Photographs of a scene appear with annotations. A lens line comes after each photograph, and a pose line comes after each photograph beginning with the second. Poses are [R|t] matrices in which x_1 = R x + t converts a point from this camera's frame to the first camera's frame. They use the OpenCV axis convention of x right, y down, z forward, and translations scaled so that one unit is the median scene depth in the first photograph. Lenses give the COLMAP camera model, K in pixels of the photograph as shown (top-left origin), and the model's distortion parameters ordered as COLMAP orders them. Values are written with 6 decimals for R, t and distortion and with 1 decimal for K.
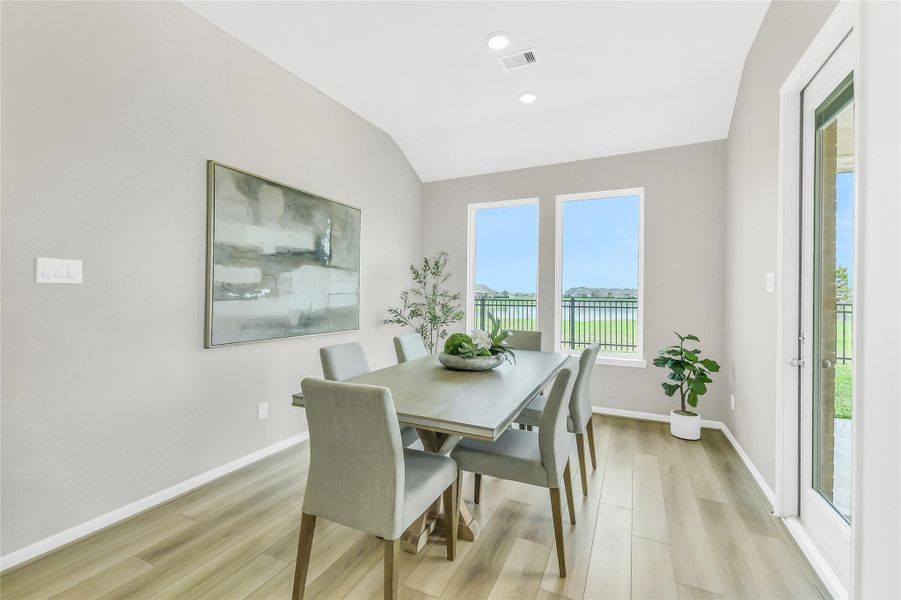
lens RADIAL K [[393.6, 0, 455.3], [0, 393.6, 295.2], [0, 0, 1]] dist [0.033311, -0.000090]
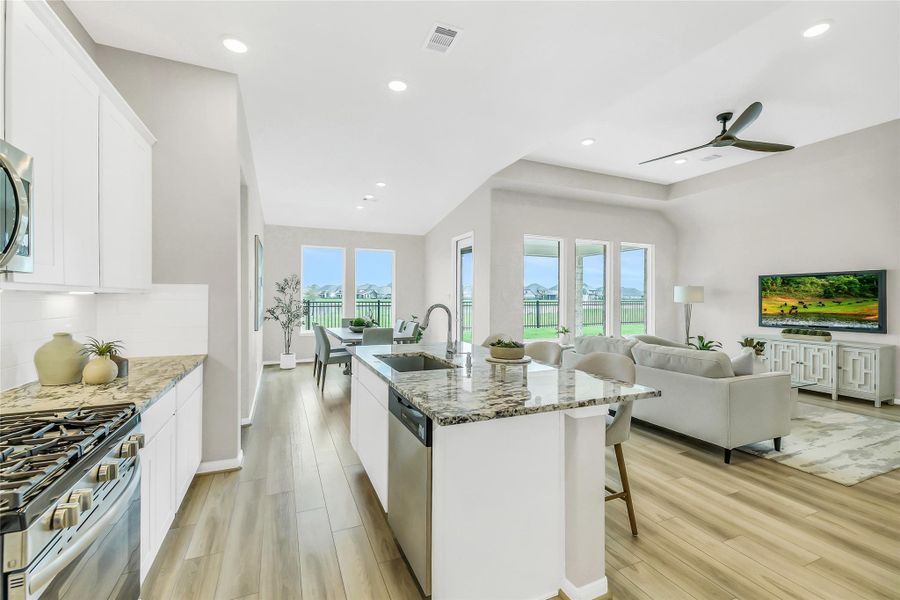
lens RADIAL K [[391.5, 0, 447.2], [0, 391.5, 299.7], [0, 0, 1]] dist [0.001489, -0.000511]
pose [[0.670414, -0.012459, 0.741883, -1.051904], [0.002384, 0.999890, 0.014637, -0.035294], [-0.741984, -0.008044, 0.670370, -0.736337]]
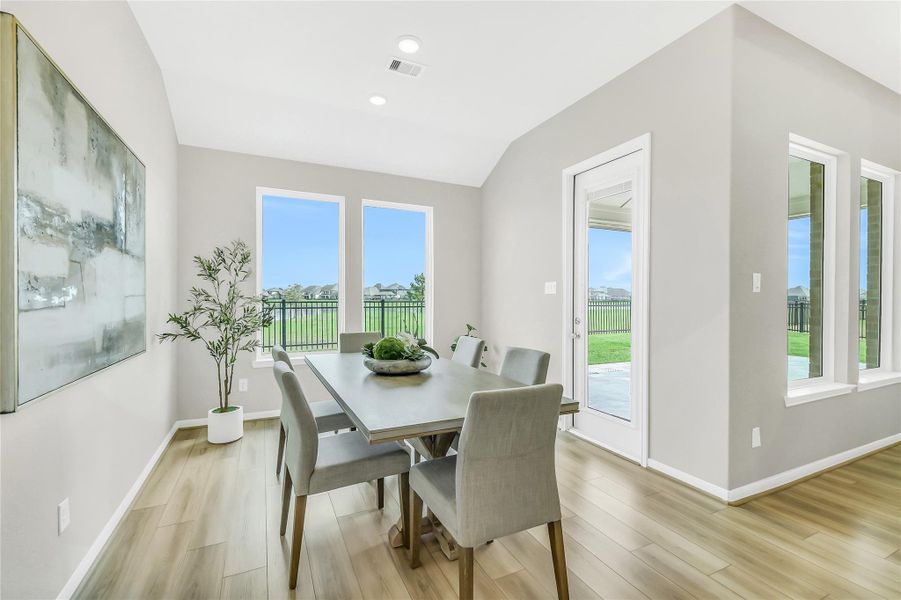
lens RADIAL K [[391.9, 0, 447.6], [0, 391.9, 299.7], [0, 0, 1]] dist [0.001489, -0.000511]
pose [[0.642416, -0.011582, 0.766269, -0.470197], [0.003653, 0.999921, 0.012051, -0.003817], [-0.766348, -0.004943, 0.642407, 0.228039]]
